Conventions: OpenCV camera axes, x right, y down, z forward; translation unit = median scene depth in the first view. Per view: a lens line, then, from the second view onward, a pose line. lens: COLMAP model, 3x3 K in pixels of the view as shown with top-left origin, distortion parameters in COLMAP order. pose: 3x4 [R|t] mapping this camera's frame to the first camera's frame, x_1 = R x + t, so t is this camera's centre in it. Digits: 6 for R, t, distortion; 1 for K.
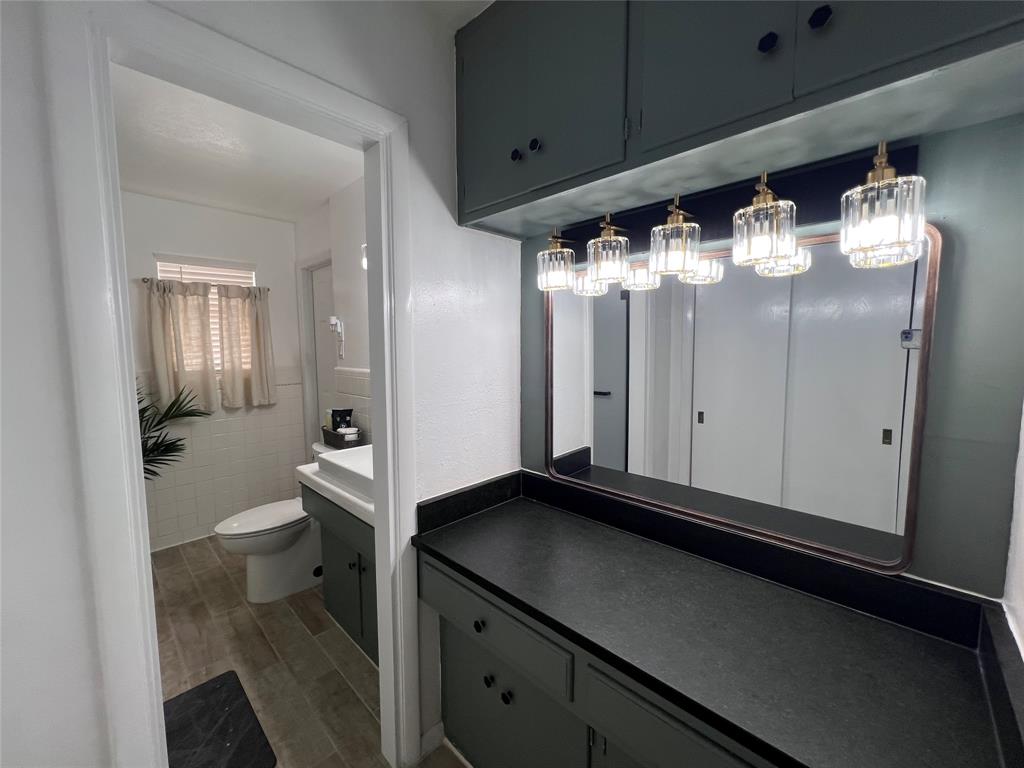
lens RADIAL K [[411.1, 0, 510.9], [0, 411.1, 383.6], [0, 0, 1]] dist [-0.002282, -0.000516]
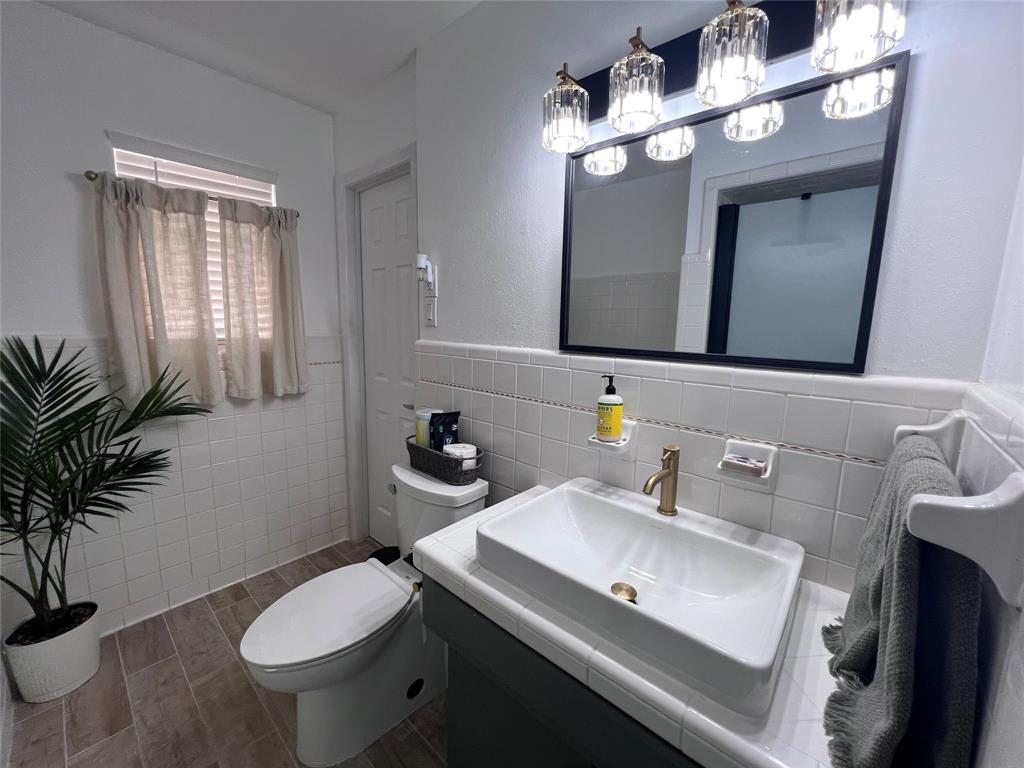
lens RADIAL K [[411.1, 0, 513.0], [0, 411.1, 381.9], [0, 0, 1]] dist [-0.002282, -0.000516]
pose [[0.998786, 0.022154, 0.044007, -0.305813], [-0.024667, 0.998046, 0.057413, -0.015477], [-0.042649, -0.058429, 0.997380, 0.366539]]
